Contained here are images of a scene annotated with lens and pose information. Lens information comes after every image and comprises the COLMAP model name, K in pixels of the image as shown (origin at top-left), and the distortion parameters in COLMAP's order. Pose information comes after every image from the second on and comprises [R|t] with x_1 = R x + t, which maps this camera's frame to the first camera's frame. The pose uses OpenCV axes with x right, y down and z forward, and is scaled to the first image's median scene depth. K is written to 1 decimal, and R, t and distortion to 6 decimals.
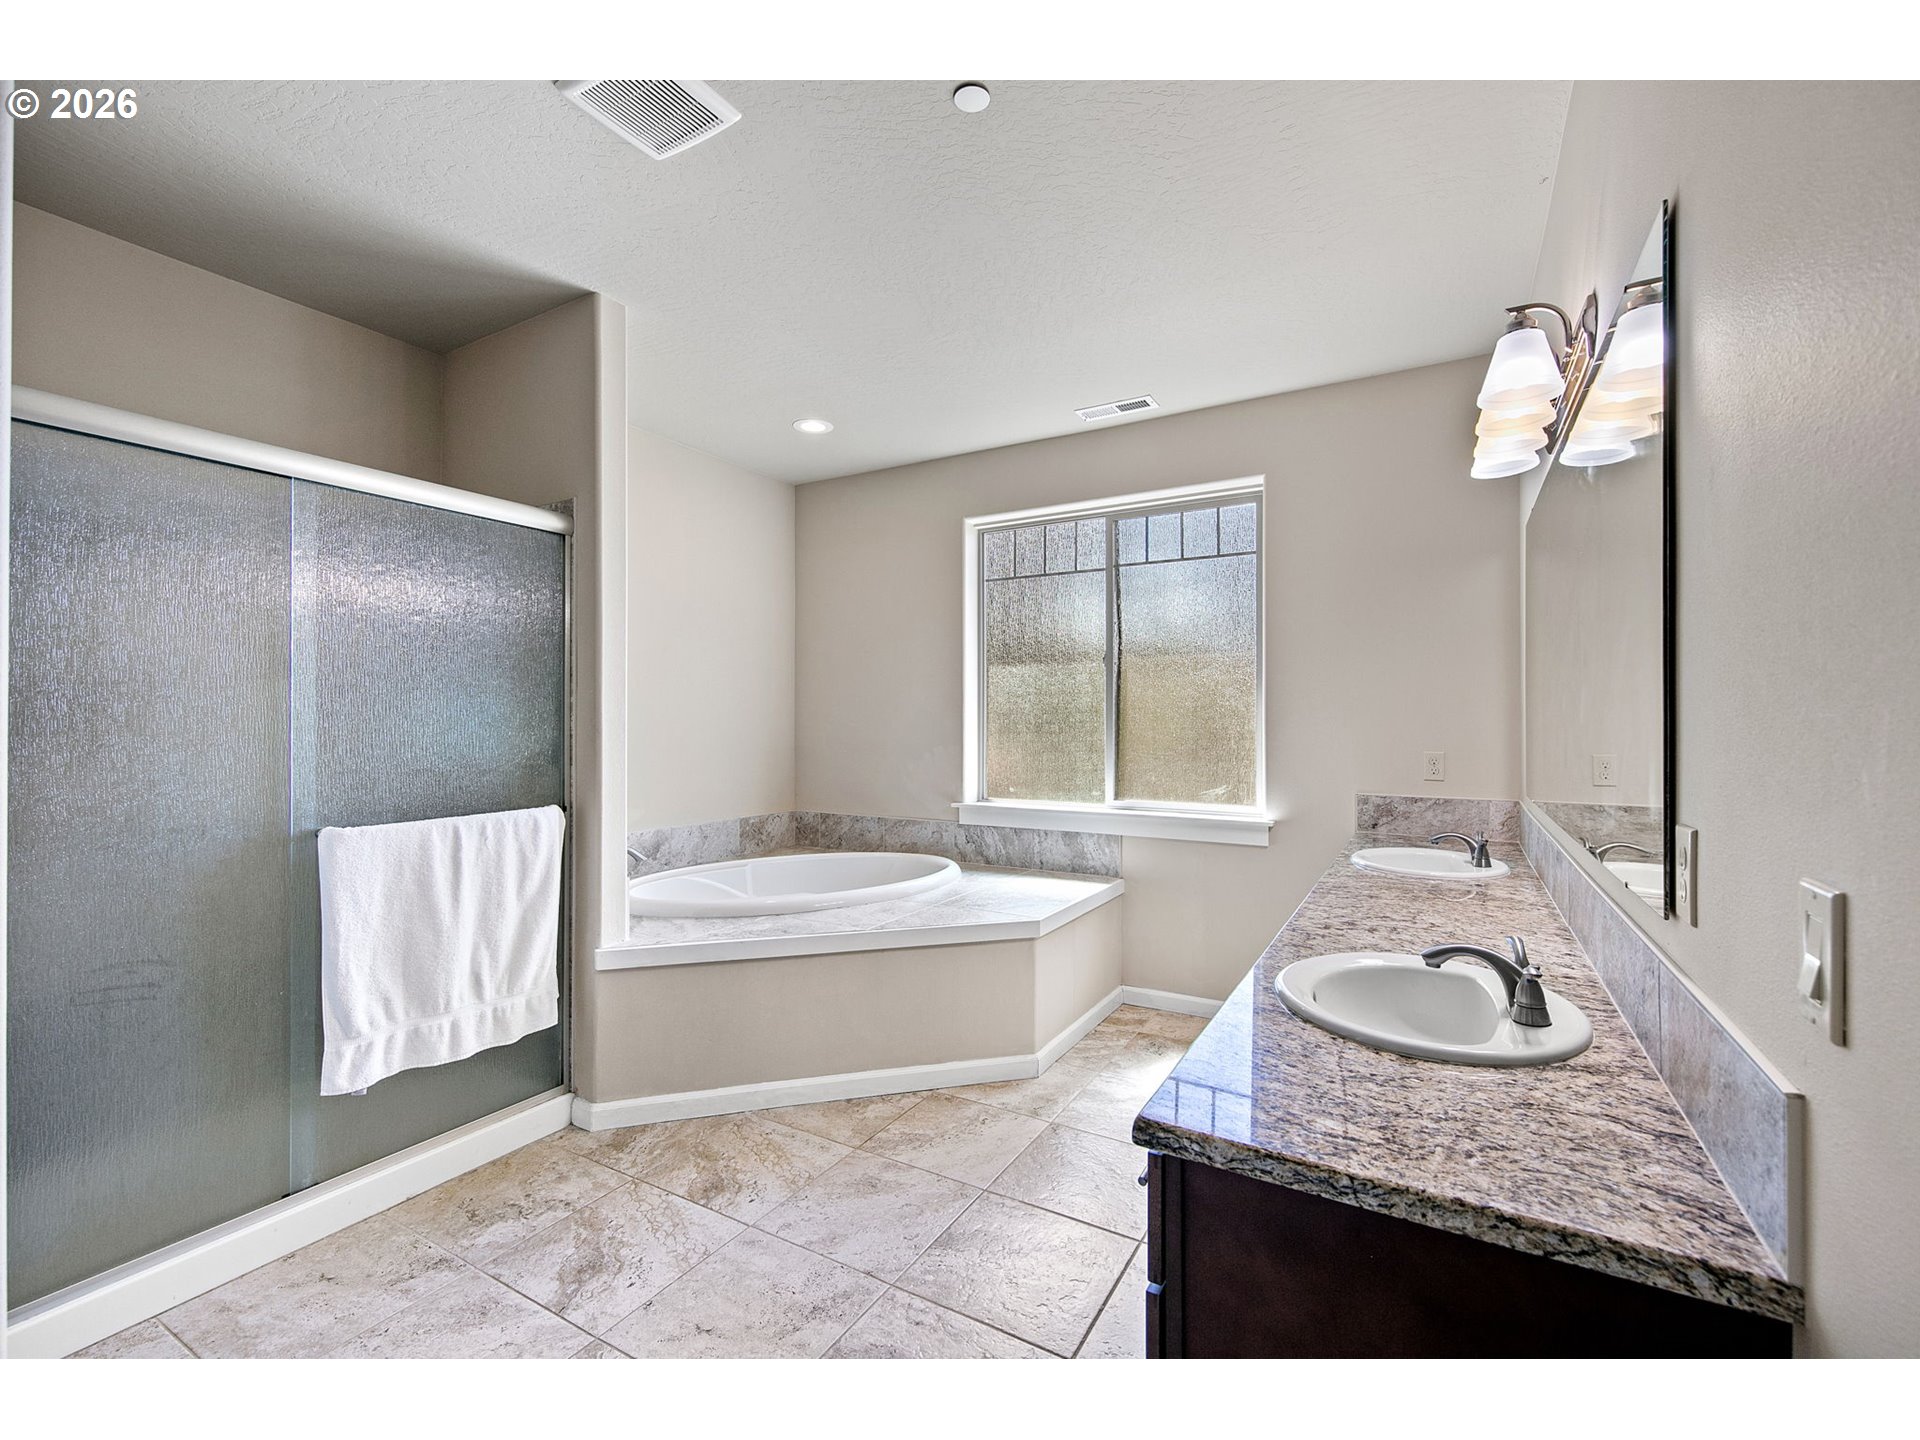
lens RADIAL K [[846.4, 0, 954.9], [0, 846.4, 715.5], [0, 0, 1]] dist [-0.000192, 0.000039]
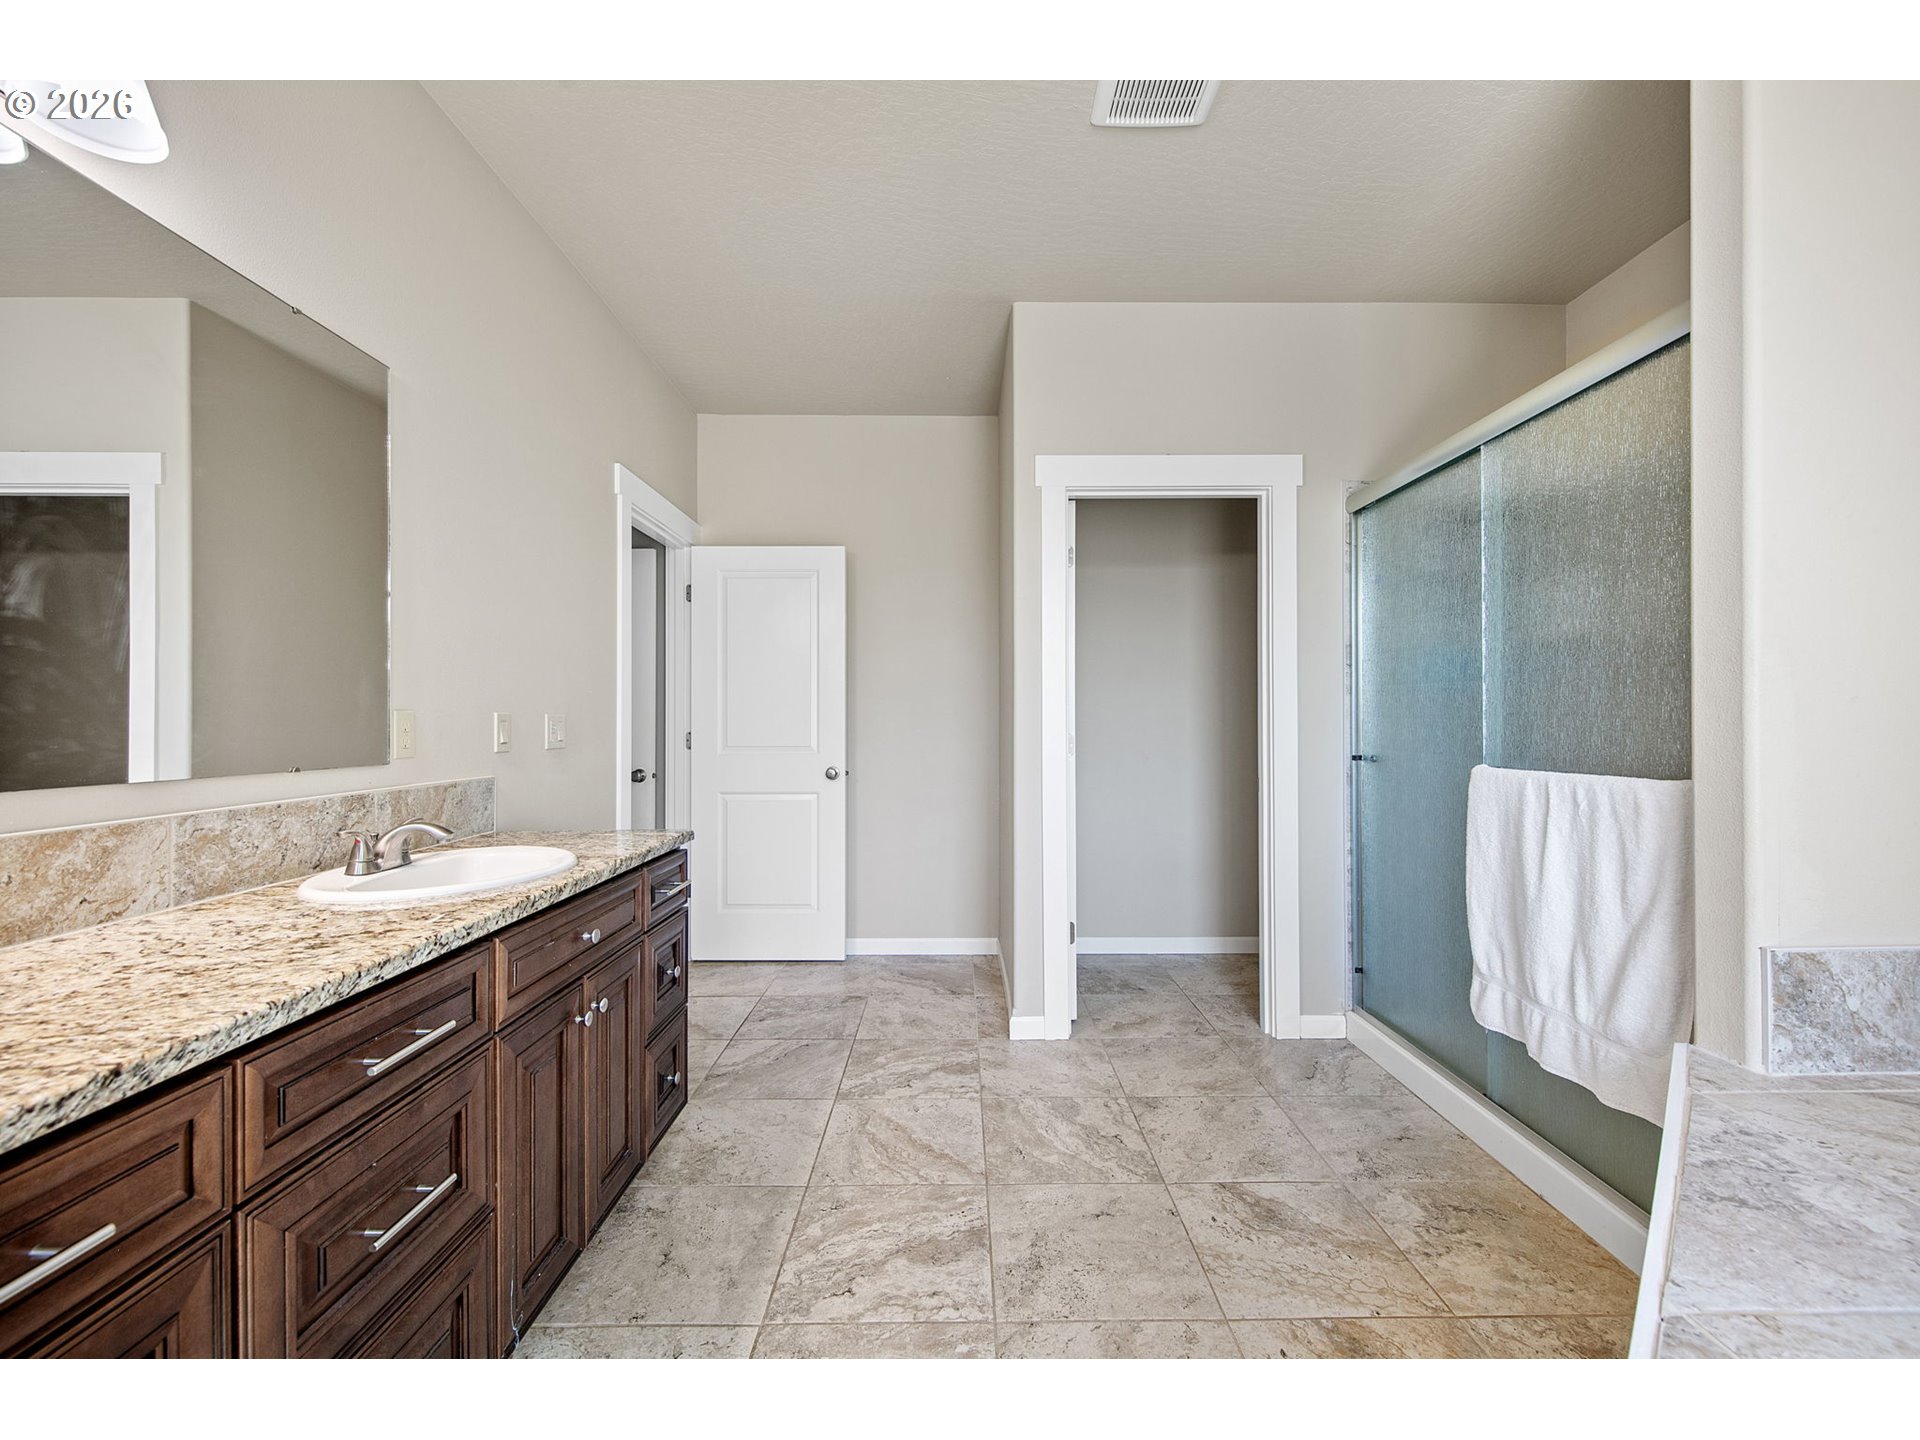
lens RADIAL K [[755.0, 0, 960.0], [0, 755.0, 720.0], [0, 0, 1]] dist [-0.000452, -0.000029]
pose [[-0.855969, -0.000814, -0.517026, 0.333054], [0.005080, 0.999937, -0.009984, 0.089463], [0.517002, -0.011173, -0.855911, 1.600956]]
